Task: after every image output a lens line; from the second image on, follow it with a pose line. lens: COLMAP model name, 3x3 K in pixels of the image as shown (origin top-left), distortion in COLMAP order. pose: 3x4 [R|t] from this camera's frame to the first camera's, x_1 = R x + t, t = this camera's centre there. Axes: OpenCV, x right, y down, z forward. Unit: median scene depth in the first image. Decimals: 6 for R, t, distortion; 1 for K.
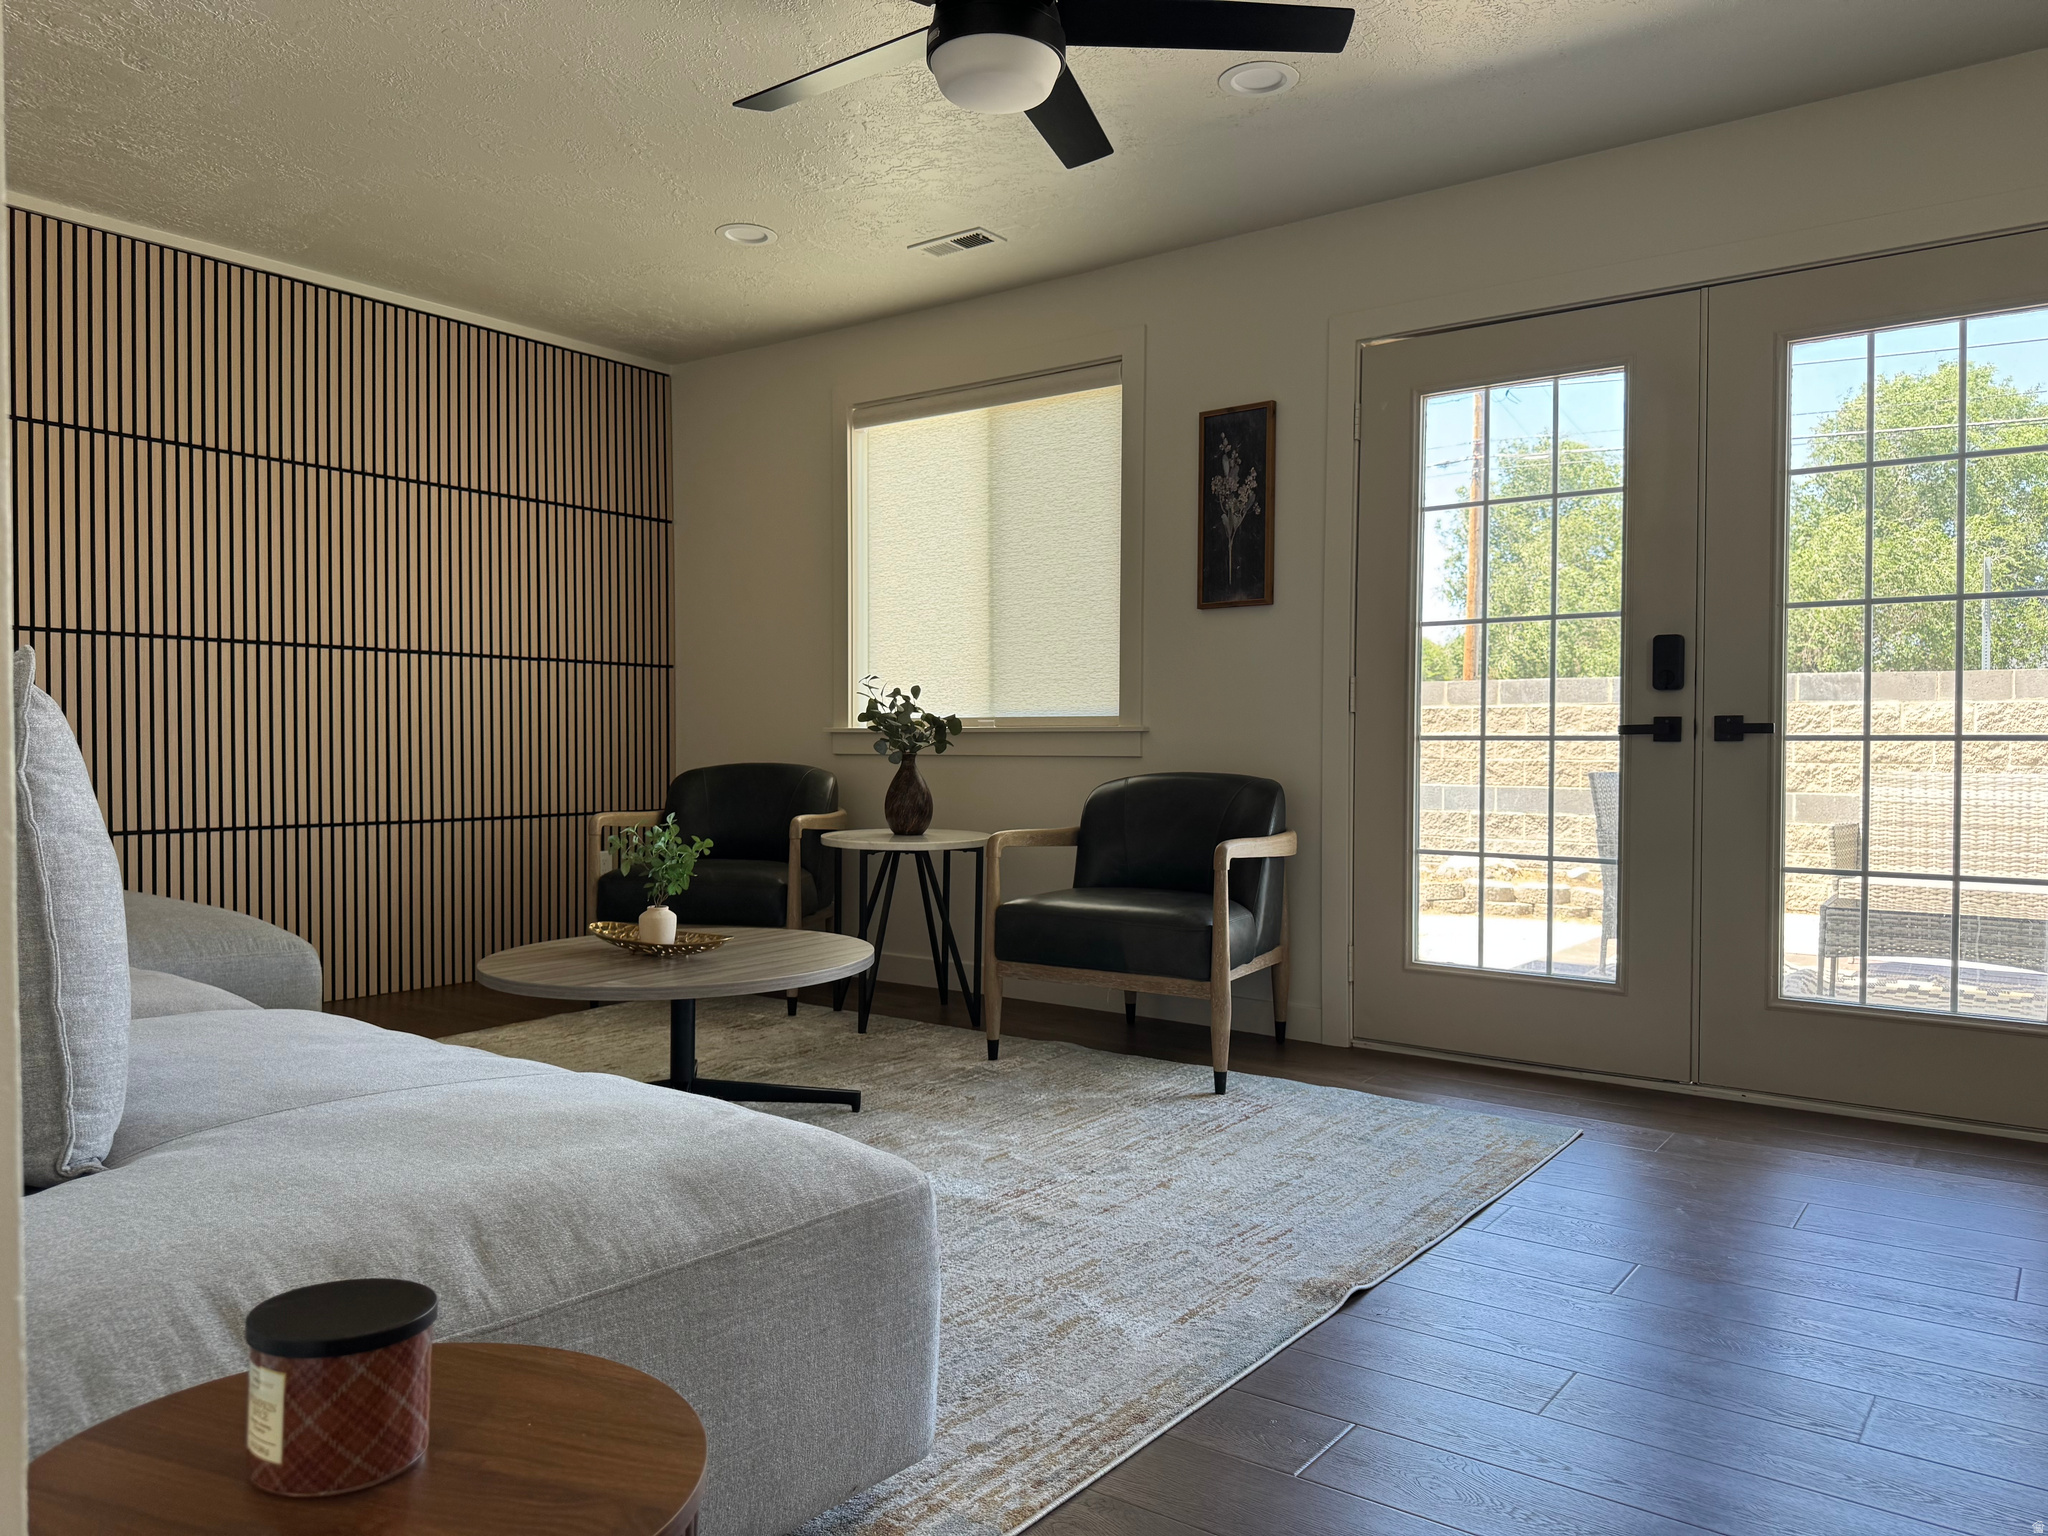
lens RADIAL K [[1472.4, 0, 1024.0], [0, 1472.4, 768.0], [0, 0, 1]] dist [0.154407, -0.300837]
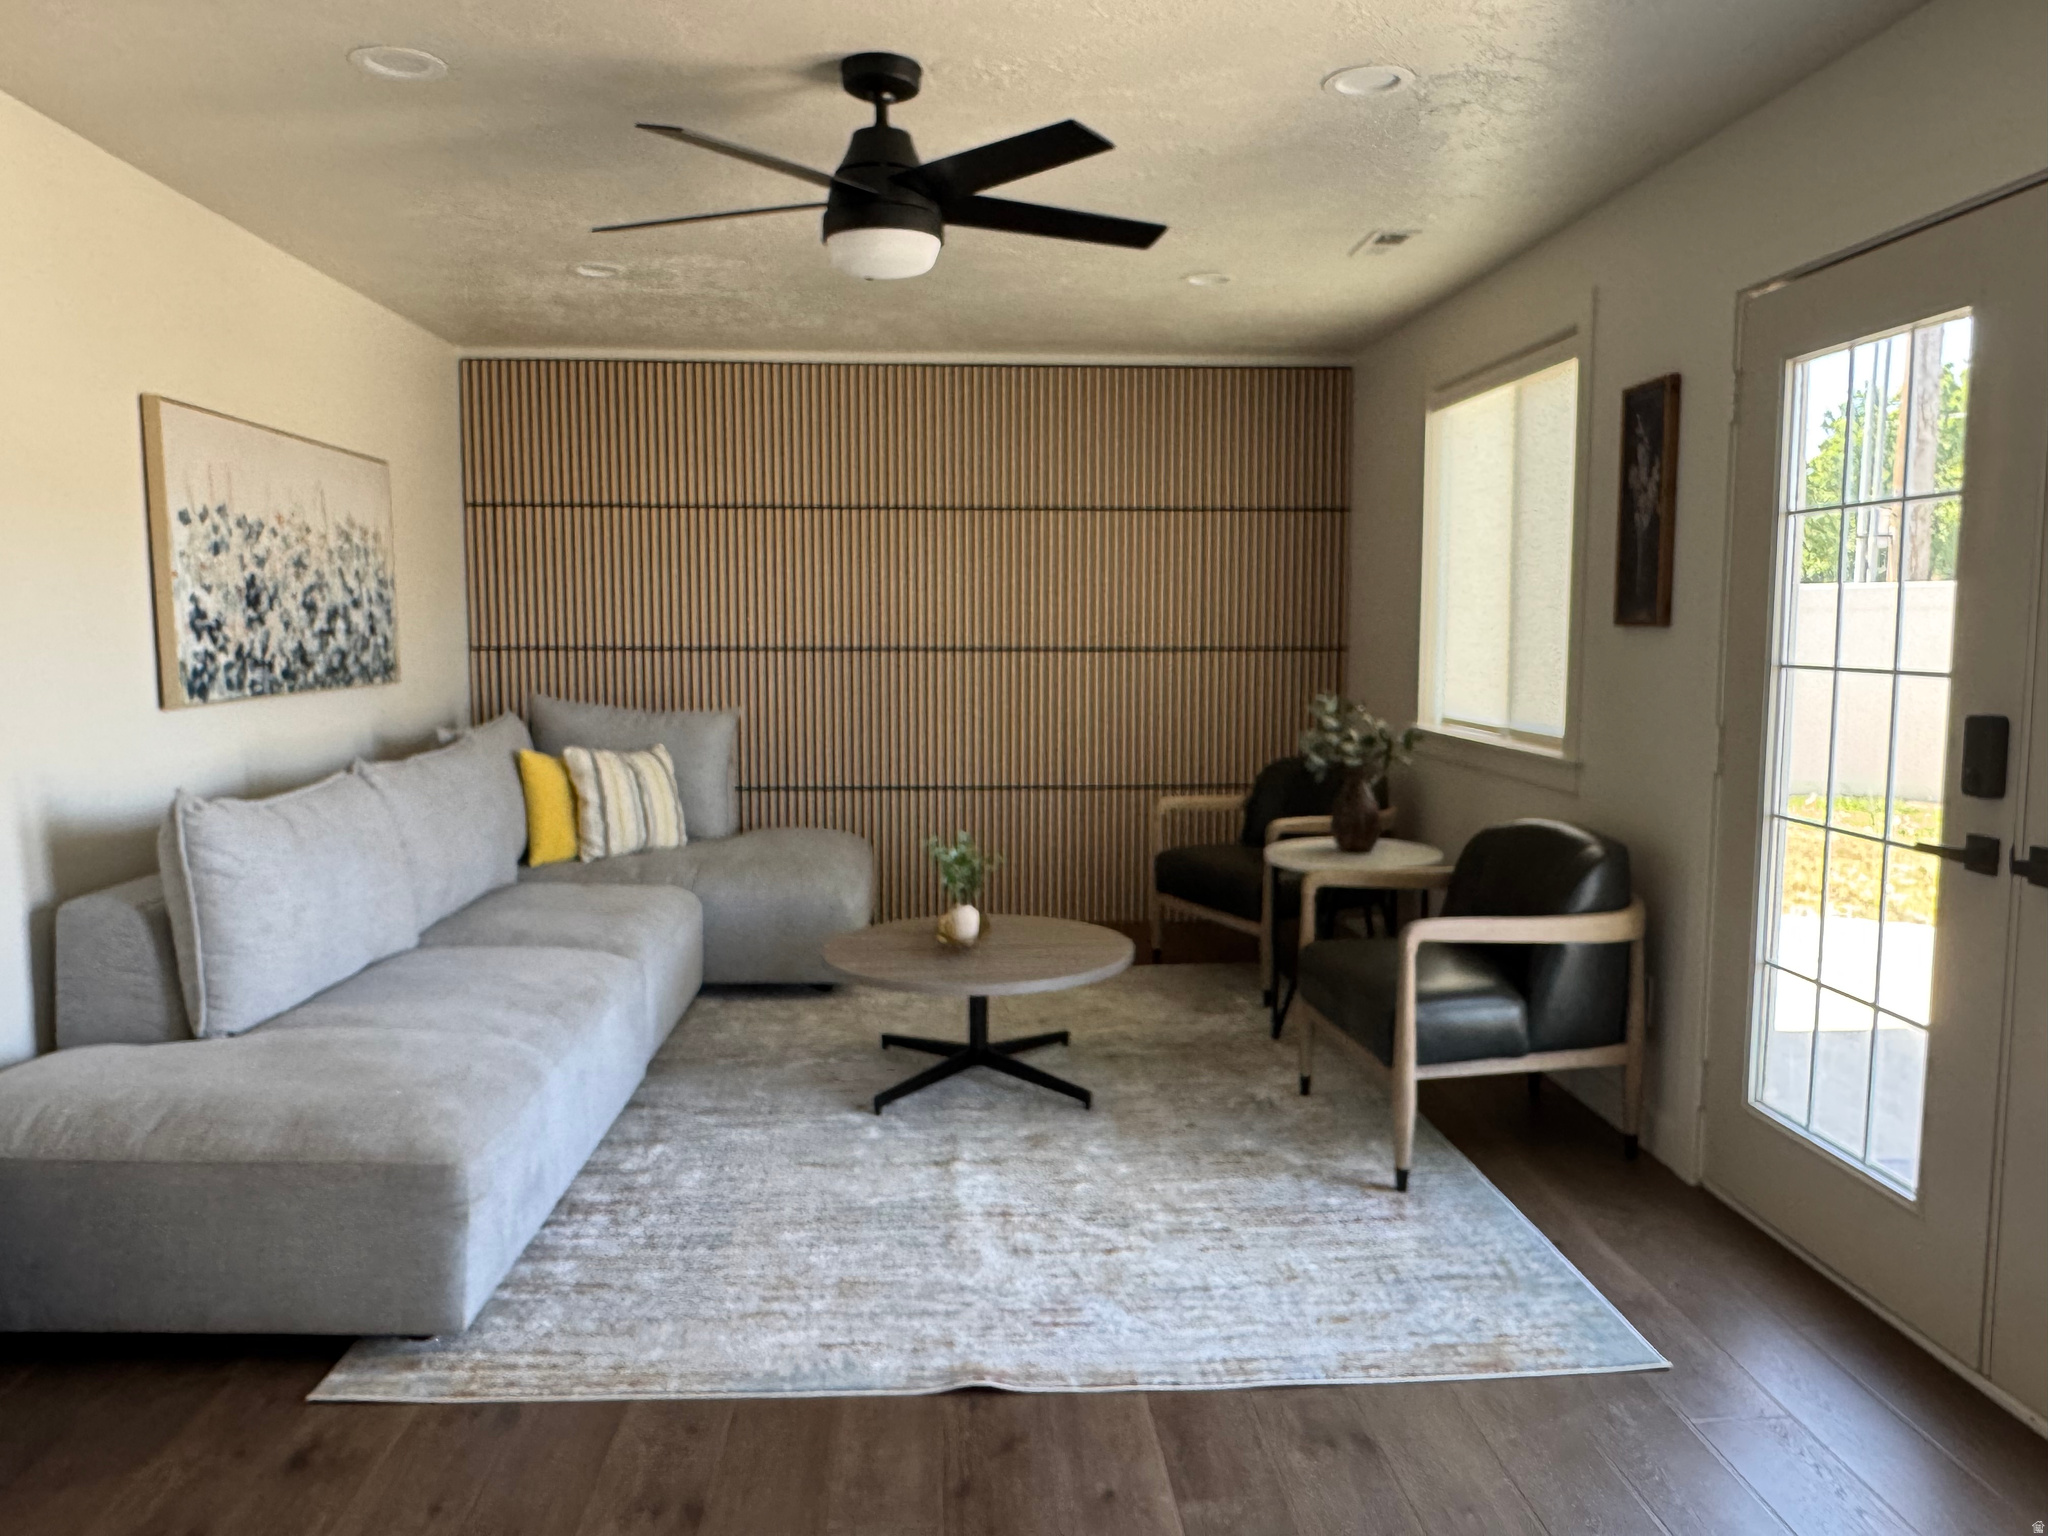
lens RADIAL K [[1506.4, 0, 1024.0], [0, 1506.4, 768.0], [0, 0, 1]] dist [-0.034434, 0.057776]
pose [[0.623667, 0.075870, -0.778000, 0.689546], [-0.005917, 0.995708, 0.092357, -0.125681], [0.781668, -0.052996, 0.621439, 0.253632]]
